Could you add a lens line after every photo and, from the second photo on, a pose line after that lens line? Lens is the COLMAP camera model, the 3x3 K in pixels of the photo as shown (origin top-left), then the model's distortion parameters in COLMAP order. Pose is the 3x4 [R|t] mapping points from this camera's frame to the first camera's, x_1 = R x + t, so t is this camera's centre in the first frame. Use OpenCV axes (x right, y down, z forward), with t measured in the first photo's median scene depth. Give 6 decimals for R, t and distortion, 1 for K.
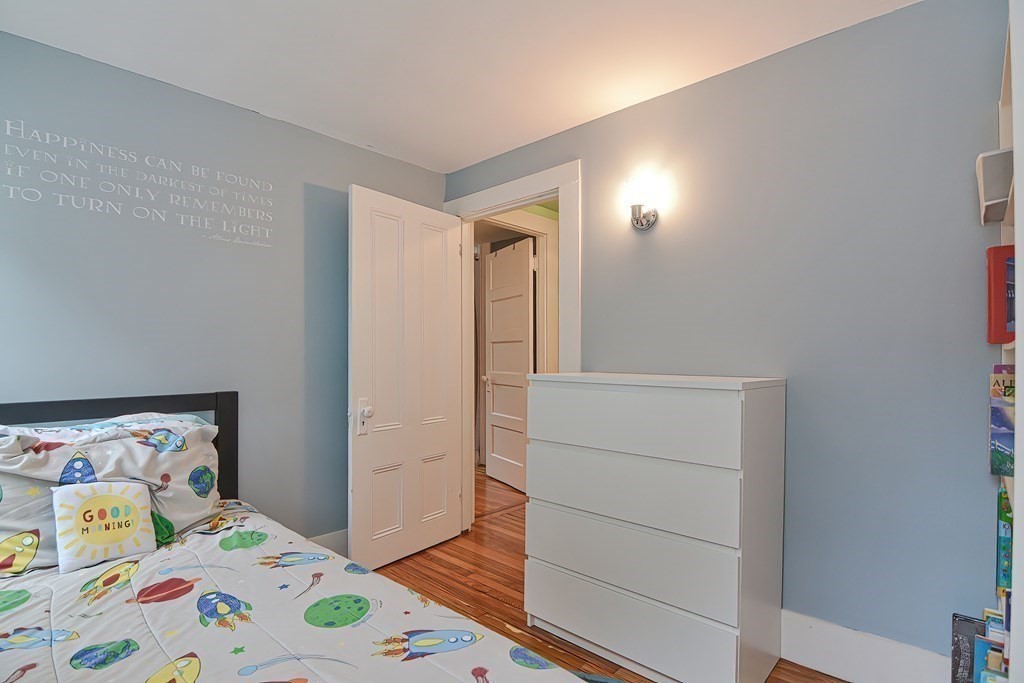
lens RADIAL K [[500.9, 0, 508.9], [0, 500.9, 340.2], [0, 0, 1]] dist [-0.005800, -0.009820]
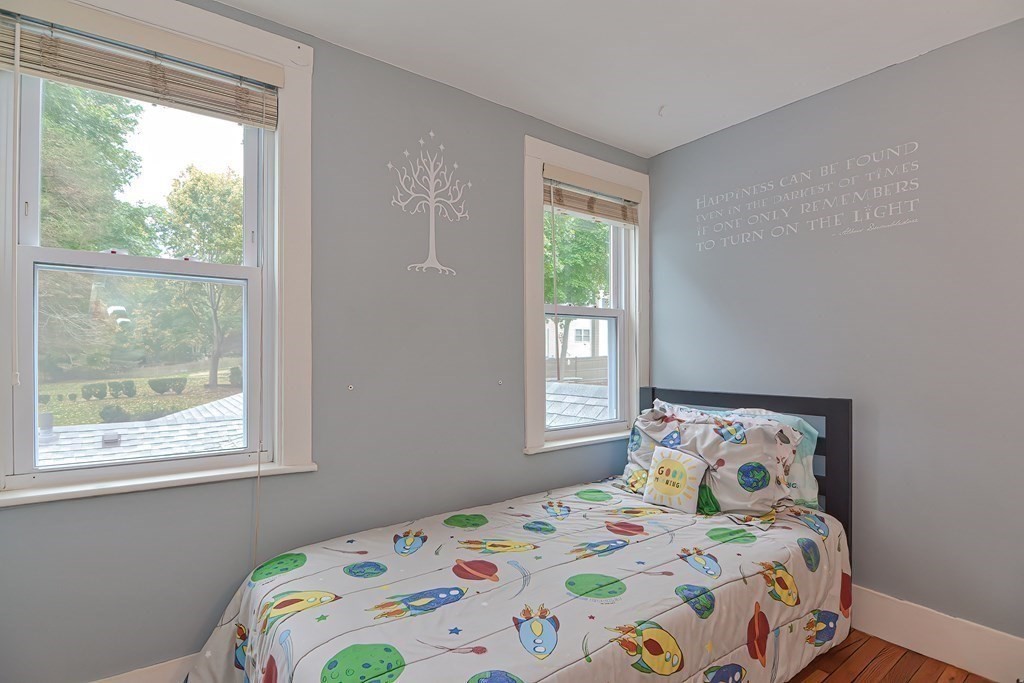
lens RADIAL K [[500.9, 0, 513.8], [0, 500.9, 350.8], [0, 0, 1]] dist [-0.005800, -0.009820]
pose [[-0.167928, -0.015369, -0.985679, 0.588074], [0.020329, 0.999612, -0.019050, 0.026777], [0.985590, -0.023237, -0.167551, 0.753191]]
